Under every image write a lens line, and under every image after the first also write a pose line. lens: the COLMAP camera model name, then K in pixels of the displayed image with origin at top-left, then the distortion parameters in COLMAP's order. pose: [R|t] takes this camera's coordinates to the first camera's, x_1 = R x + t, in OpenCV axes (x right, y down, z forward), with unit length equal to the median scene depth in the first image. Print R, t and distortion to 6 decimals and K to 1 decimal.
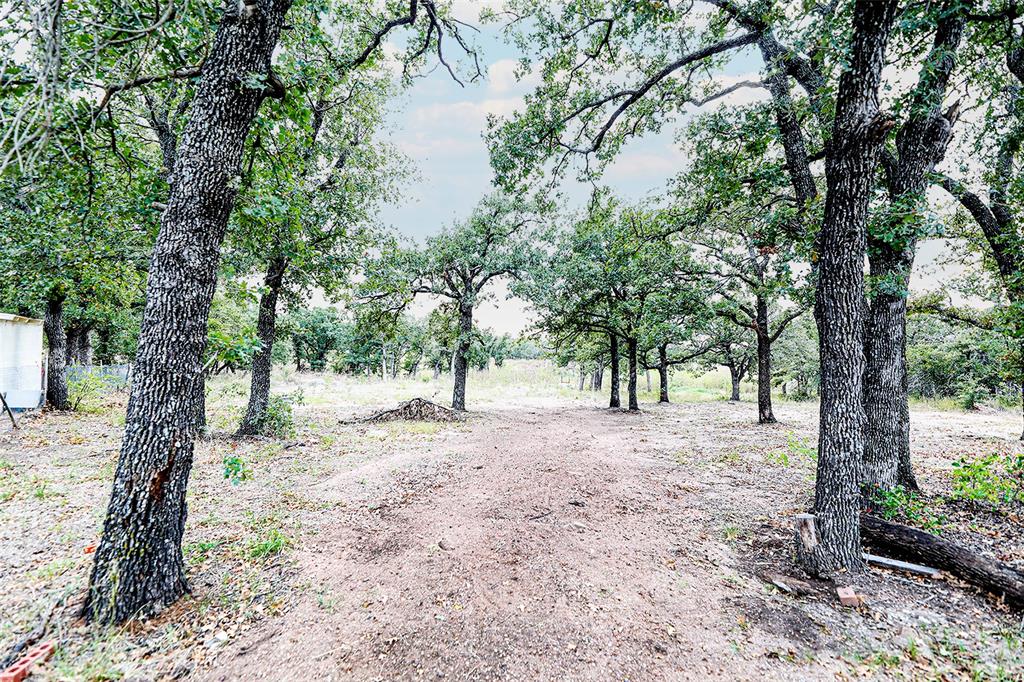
lens RADIAL K [[411.3, 0, 507.6], [0, 411.3, 345.1], [0, 0, 1]] dist [-0.001301, -0.002734]
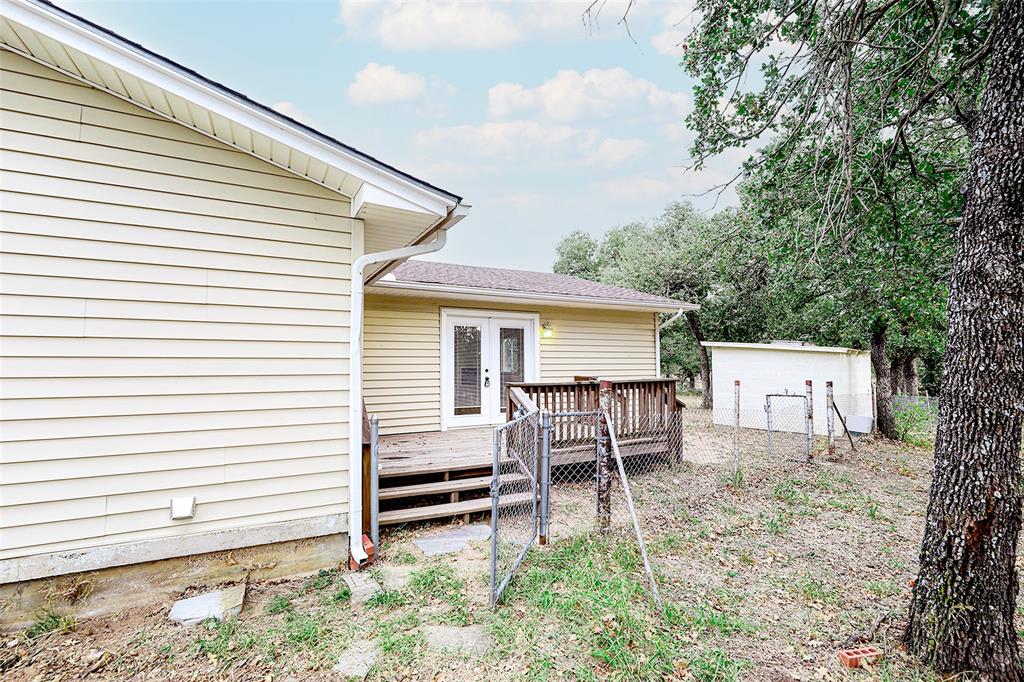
lens RADIAL K [[489.6, 0, 508.5], [0, 489.6, 345.4], [0, 0, 1]] dist [0.001807, -0.000835]
pose [[0.070524, -0.066448, -0.995294, 0.141844], [0.010791, 0.997771, -0.065849, -0.005062], [0.997452, -0.006096, 0.071084, -0.061972]]
